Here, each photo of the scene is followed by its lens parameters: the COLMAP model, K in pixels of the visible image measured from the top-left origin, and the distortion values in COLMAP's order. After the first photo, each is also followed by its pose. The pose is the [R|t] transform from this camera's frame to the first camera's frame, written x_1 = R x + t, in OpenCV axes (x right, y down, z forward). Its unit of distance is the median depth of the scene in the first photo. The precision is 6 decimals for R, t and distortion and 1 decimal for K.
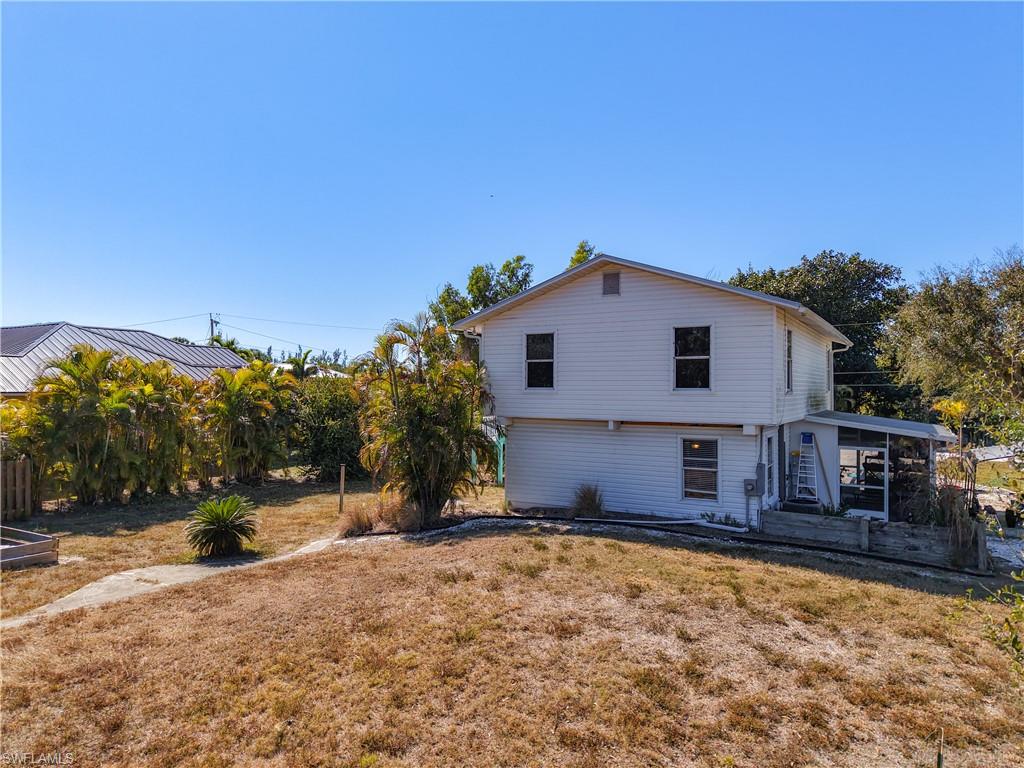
lens RADIAL K [[703.4, 0, 511.1], [0, 703.4, 386.6], [0, 0, 1]] dist [0.031094, -0.014294]
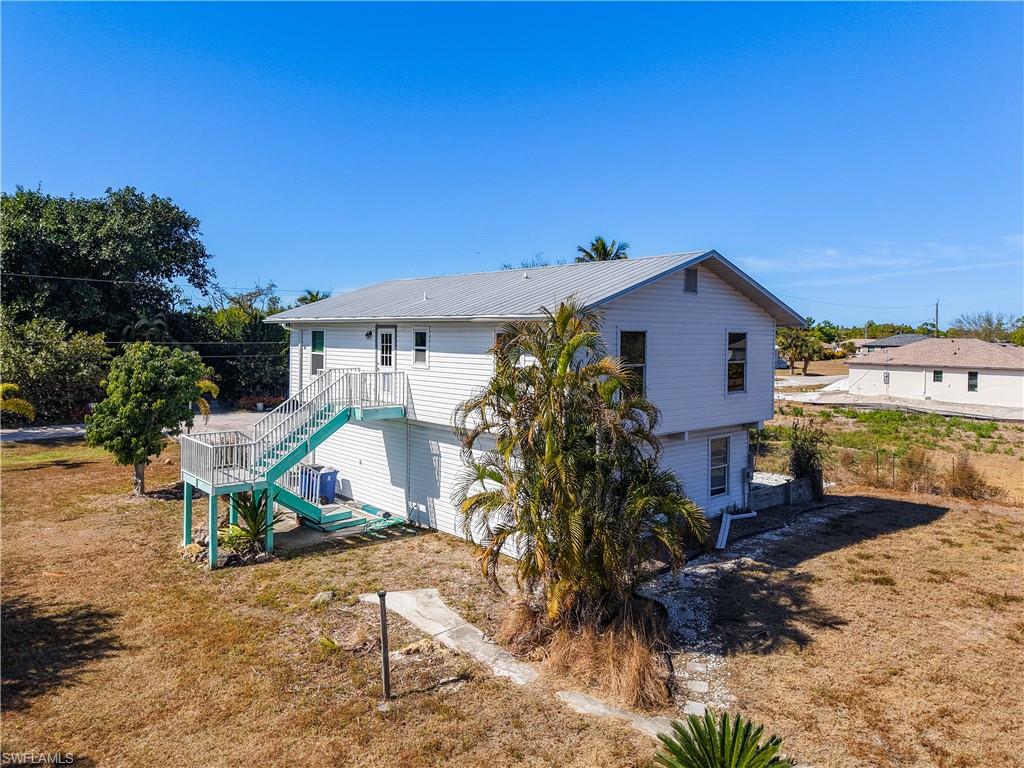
lens RADIAL K [[703.4, 0, 511.6], [0, 703.4, 364.7], [0, 0, 1]] dist [0.031094, -0.014294]
pose [[0.297587, -0.040070, 0.953854, -0.829995], [-0.015266, 0.998791, 0.046720, -0.079882], [-0.954573, -0.028465, 0.296615, 0.989634]]
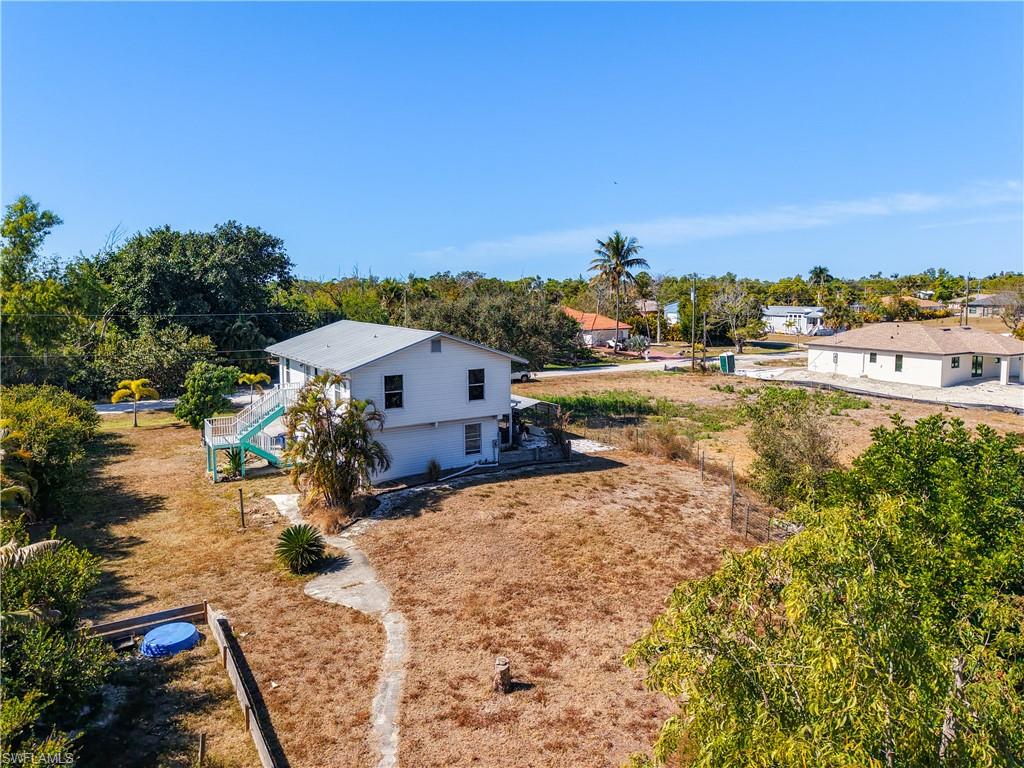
lens RADIAL K [[703.4, 0, 514.7], [0, 703.4, 378.4], [0, 0, 1]] dist [0.031094, -0.014294]
pose [[0.467169, -0.120636, 0.875899, -1.372007], [0.002560, 0.990829, 0.135099, -0.315163], [-0.884164, -0.060872, 0.463194, 0.005220]]
